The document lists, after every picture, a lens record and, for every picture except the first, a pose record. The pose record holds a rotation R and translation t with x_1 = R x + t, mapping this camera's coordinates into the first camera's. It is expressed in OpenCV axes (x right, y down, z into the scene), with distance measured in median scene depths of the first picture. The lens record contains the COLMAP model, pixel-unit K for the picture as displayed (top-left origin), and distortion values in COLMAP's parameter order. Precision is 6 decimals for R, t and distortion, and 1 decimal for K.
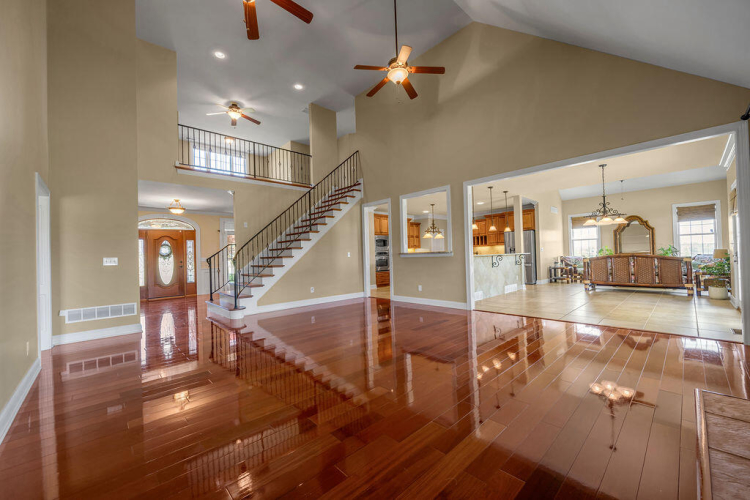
lens RADIAL K [[299.0, 0, 375.0], [0, 299.0, 250.0], [0, 0, 1]] dist [-0.001009, -0.000062]
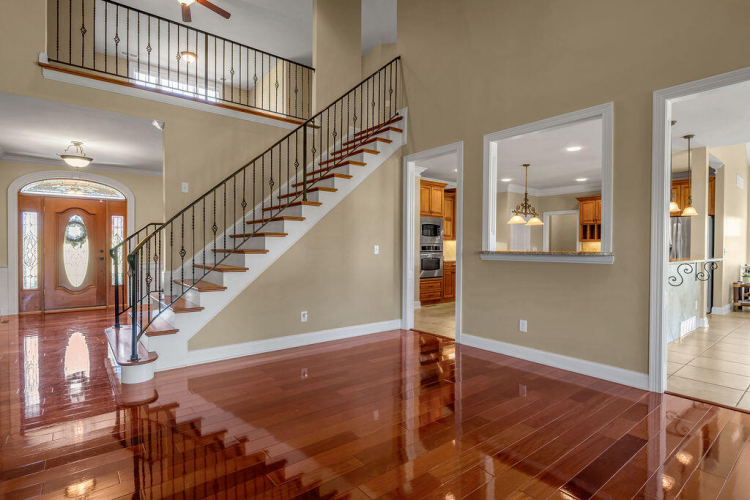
lens RADIAL K [[383.9, 0, 377.3], [0, 383.9, 249.2], [0, 0, 1]] dist [-0.002639, -0.000387]
pose [[0.996981, 0.034909, -0.069362, -0.037294], [-0.033176, 0.999112, 0.025989, -0.003511], [0.070208, -0.023610, 0.997253, 0.308246]]
